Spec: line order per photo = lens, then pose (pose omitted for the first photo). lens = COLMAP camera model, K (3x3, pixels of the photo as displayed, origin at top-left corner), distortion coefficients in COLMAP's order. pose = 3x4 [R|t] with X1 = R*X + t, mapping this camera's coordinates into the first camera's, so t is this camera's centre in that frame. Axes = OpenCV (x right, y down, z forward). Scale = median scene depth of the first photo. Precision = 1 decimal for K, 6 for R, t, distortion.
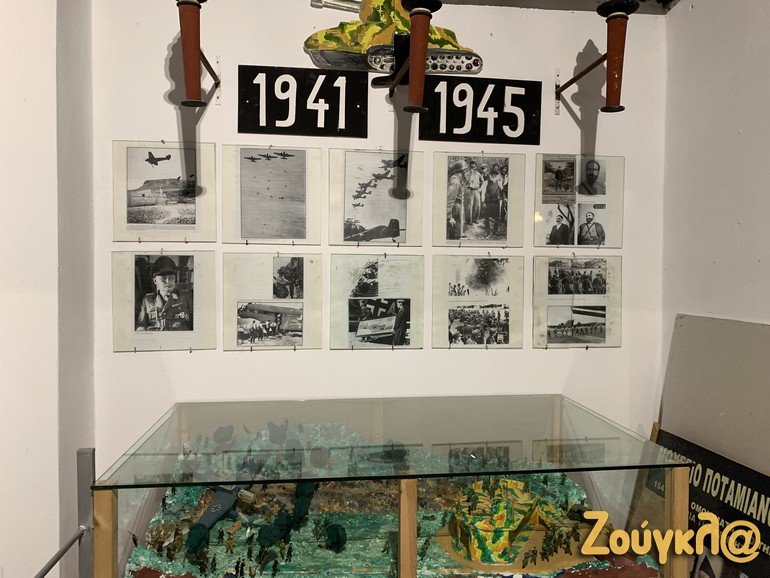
lens RADIAL K [[584.8, 0, 389.5], [0, 584.8, 280.7], [0, 0, 1]] dist [0.023907, -0.023911]
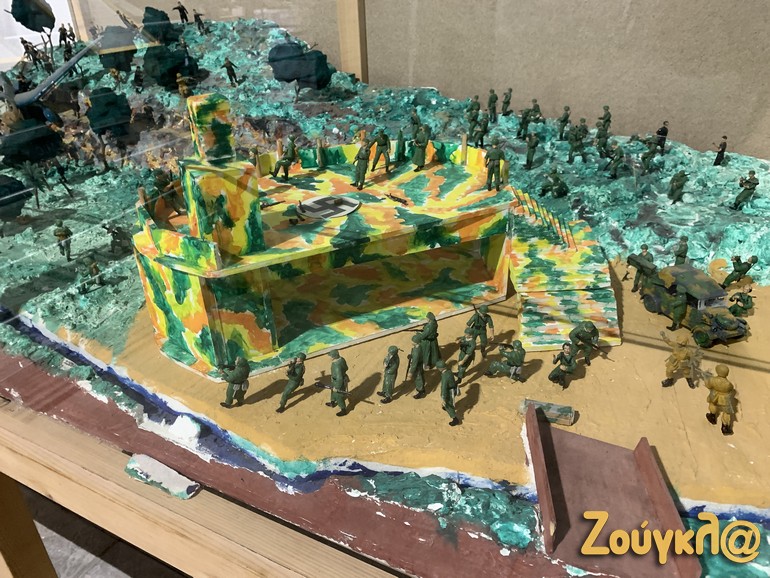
lens RADIAL K [[584.8, 0, 389.5], [0, 584.8, 280.7], [0, 0, 1]] dist [0.023907, -0.023911]
pose [[0.826042, 0.237432, -0.511157, 0.324686], [0.020836, 0.893450, 0.448679, 0.247796], [0.563224, -0.381278, 0.733080, 0.681894]]
